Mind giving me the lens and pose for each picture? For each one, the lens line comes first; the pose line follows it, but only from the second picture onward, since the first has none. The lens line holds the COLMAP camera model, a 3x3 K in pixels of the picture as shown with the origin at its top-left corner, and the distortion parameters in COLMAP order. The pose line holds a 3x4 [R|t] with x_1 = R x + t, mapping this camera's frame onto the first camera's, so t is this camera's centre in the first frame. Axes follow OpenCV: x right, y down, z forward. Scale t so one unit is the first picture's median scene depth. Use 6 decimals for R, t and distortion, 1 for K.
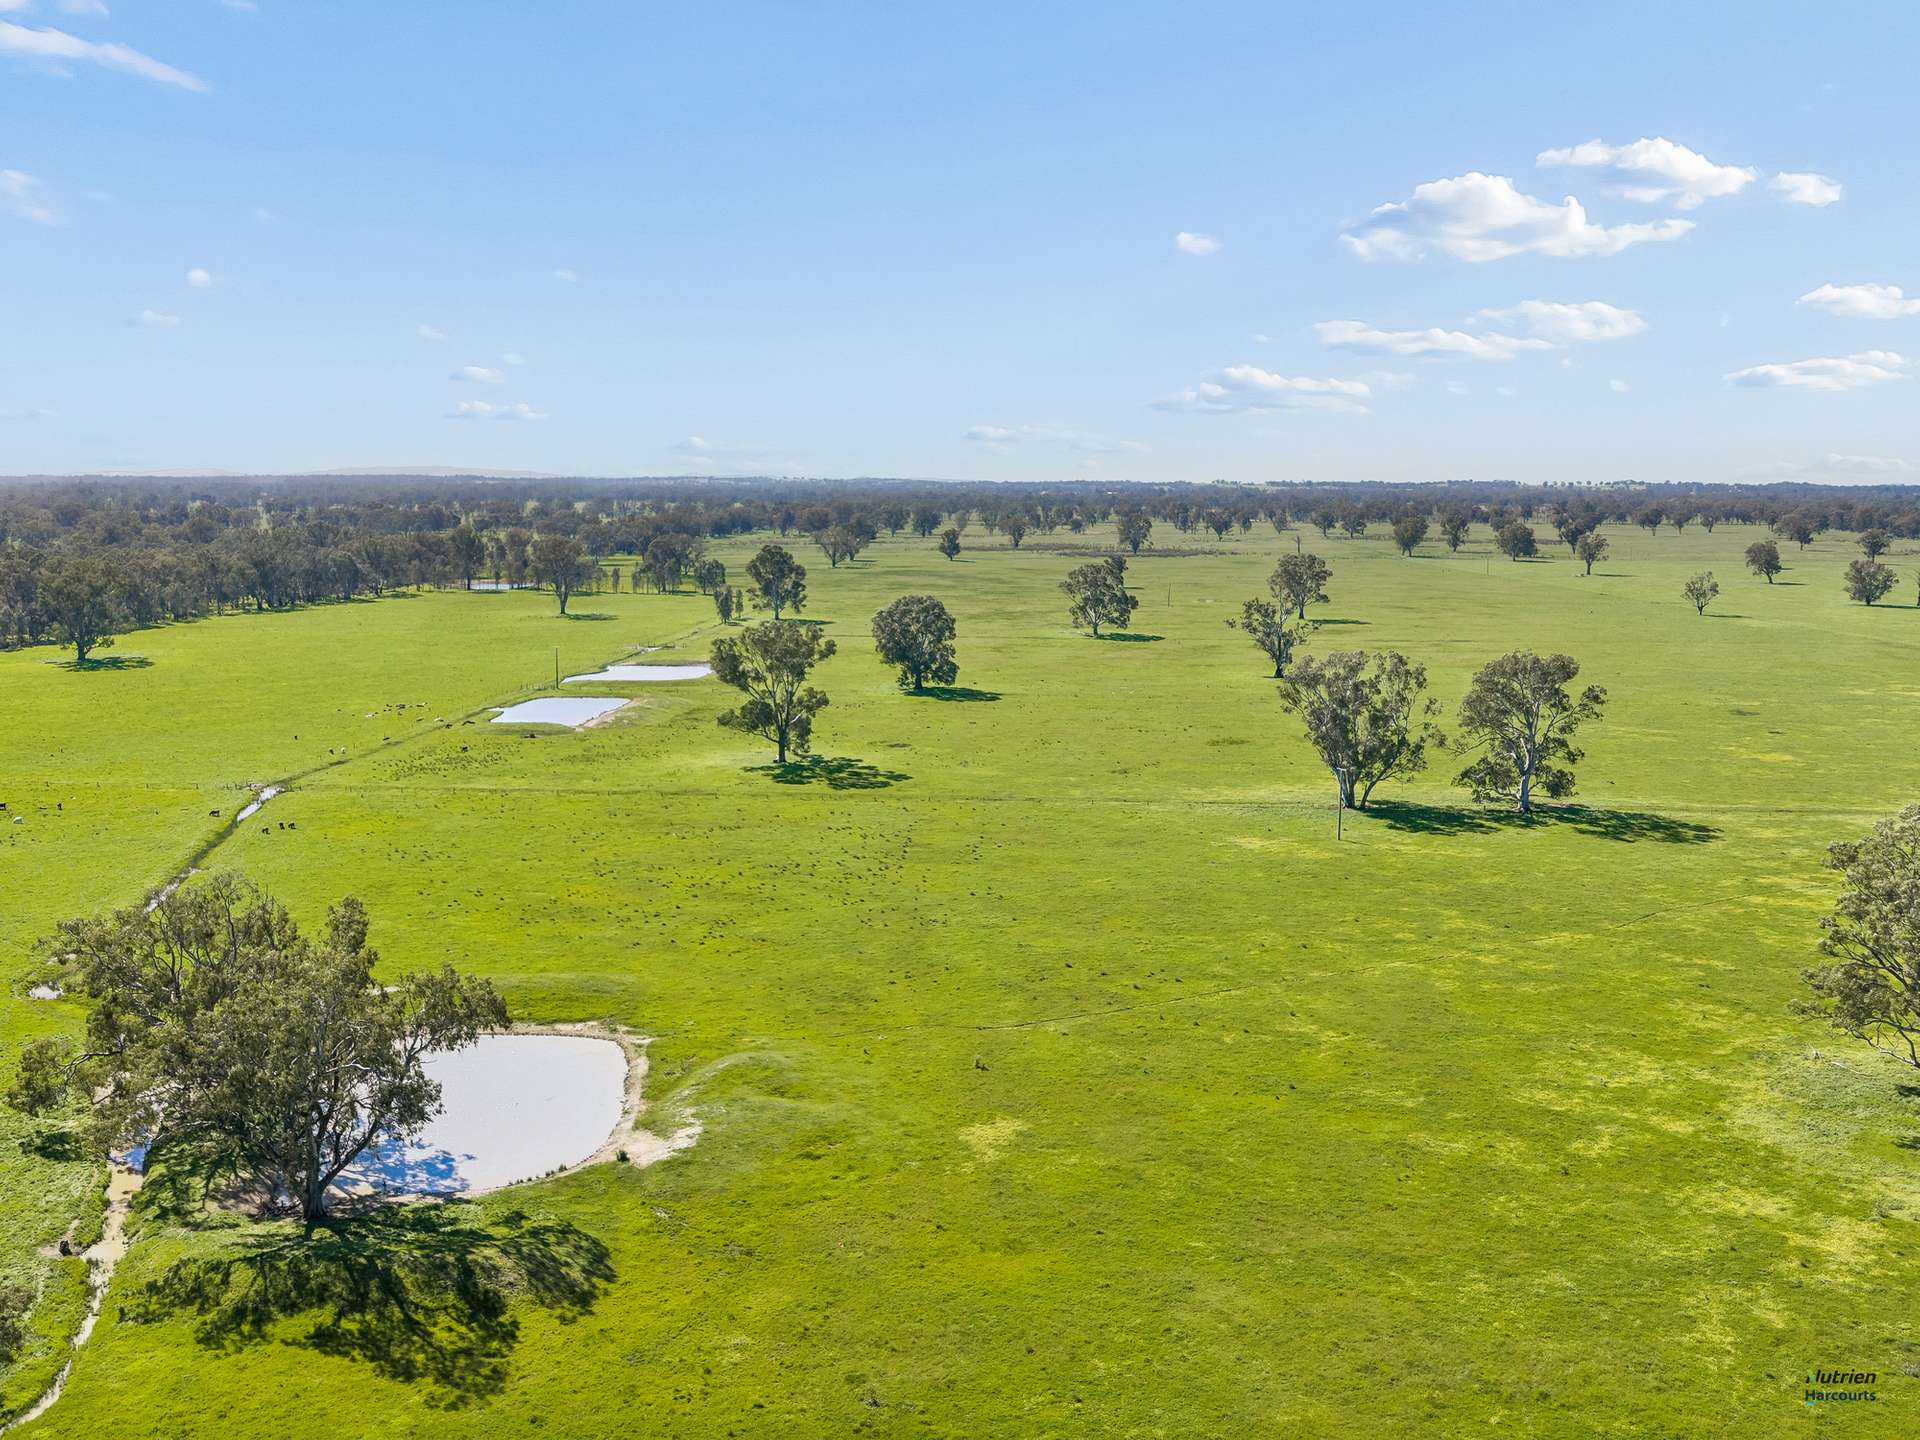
lens RADIAL K [[1552.7, 0, 960.0], [0, 1552.7, 720.0], [0, 0, 1]] dist [-0.001892, -0.001245]
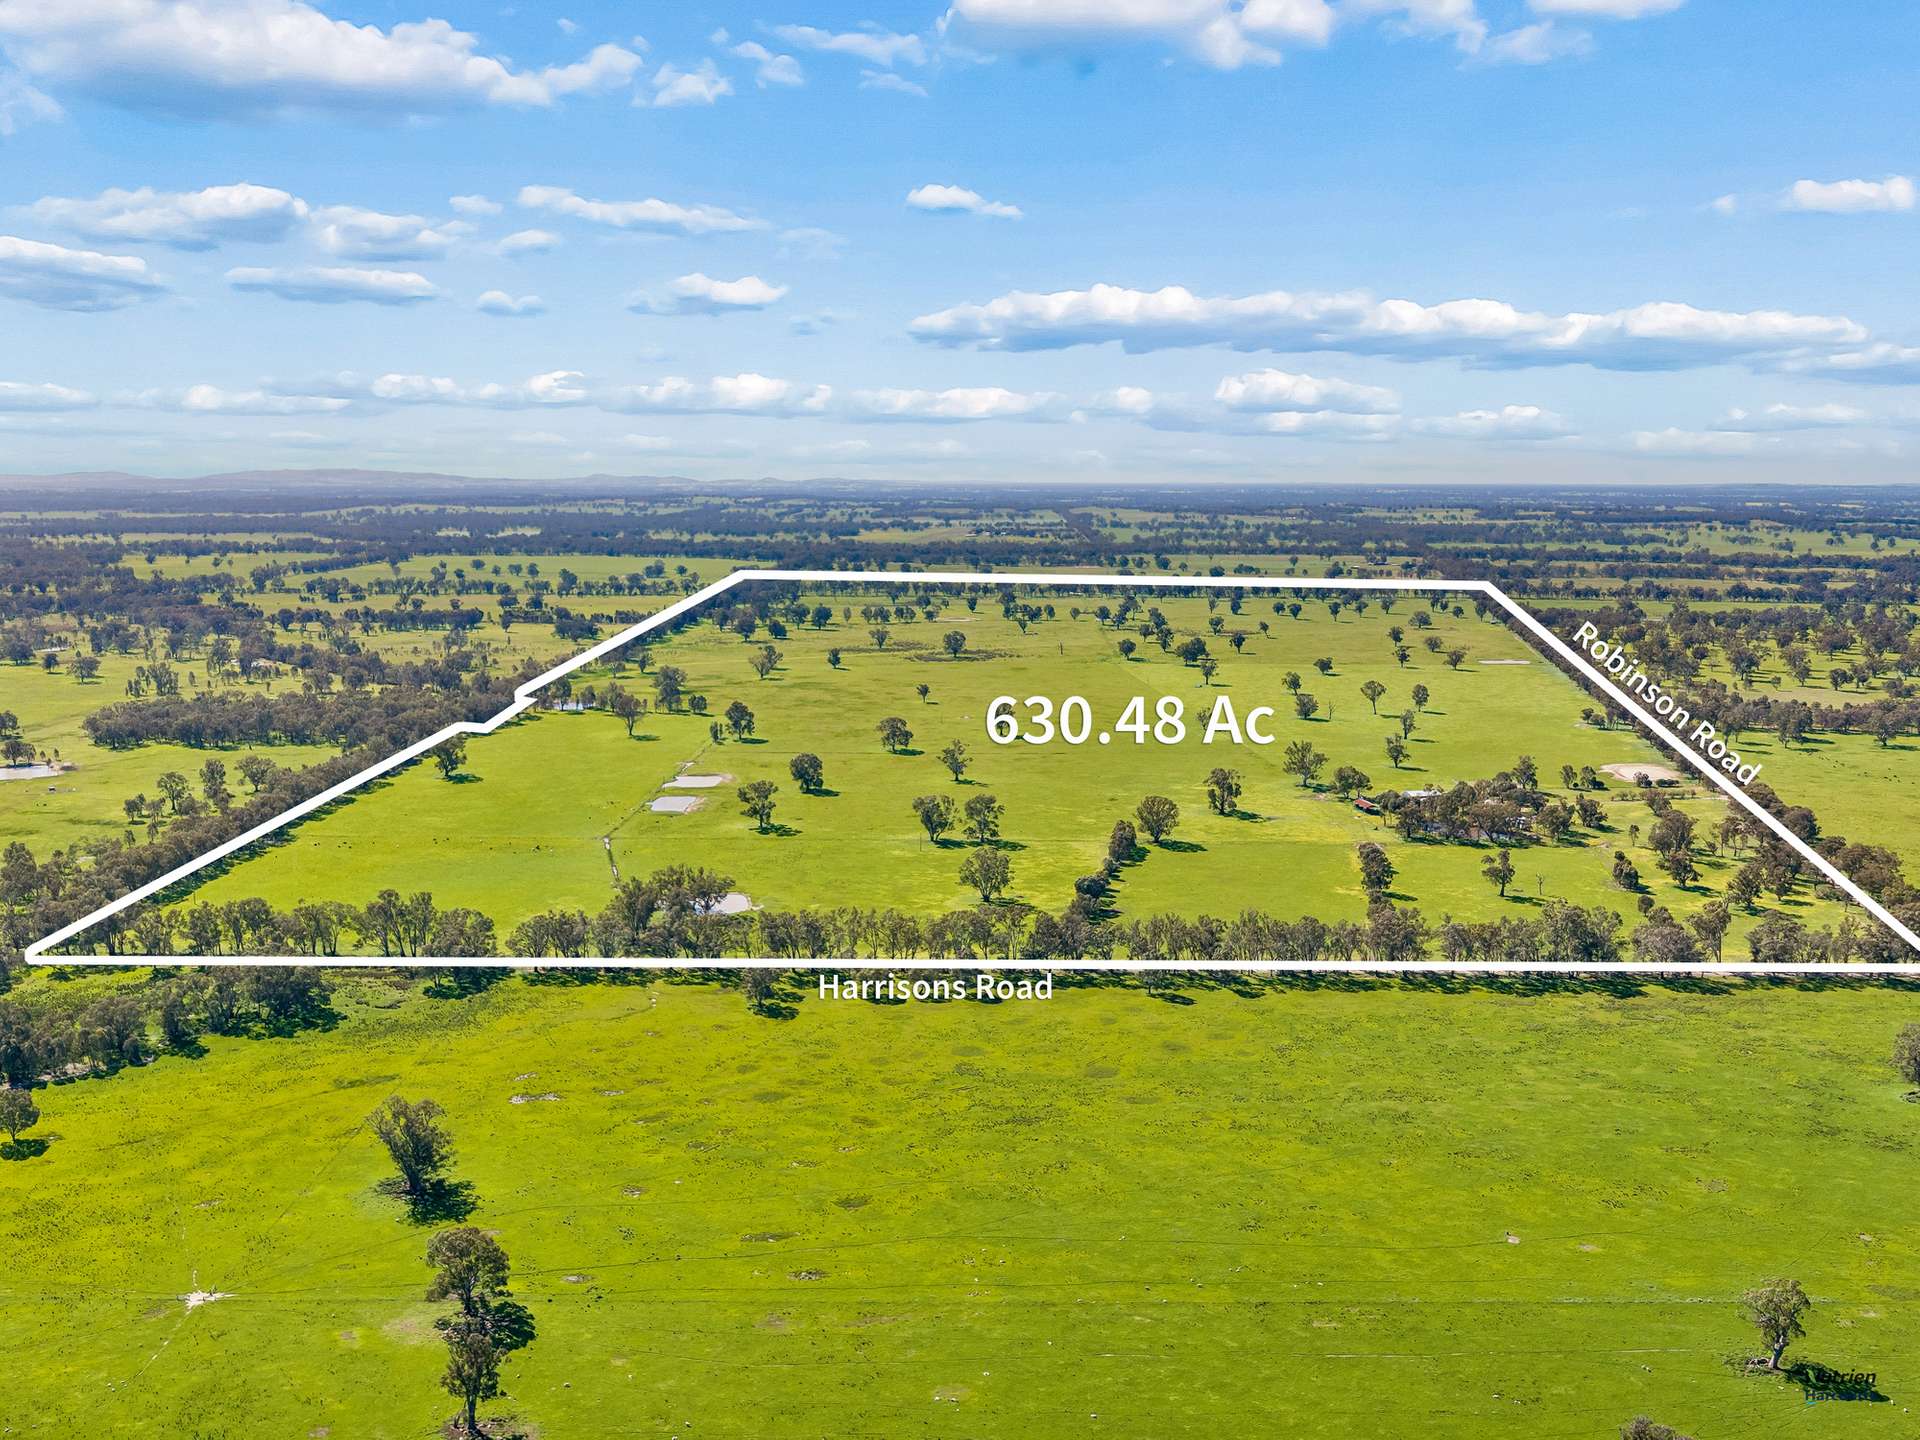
lens RADIAL K [[1552.7, 0, 960.0], [0, 1552.7, 720.0], [0, 0, 1]] dist [-0.001892, -0.001245]
pose [[0.998213, -0.009589, 0.058985, 0.098344], [0.009324, 0.999945, 0.004767, -0.194656], [-0.059028, -0.004208, 0.998247, -2.083251]]
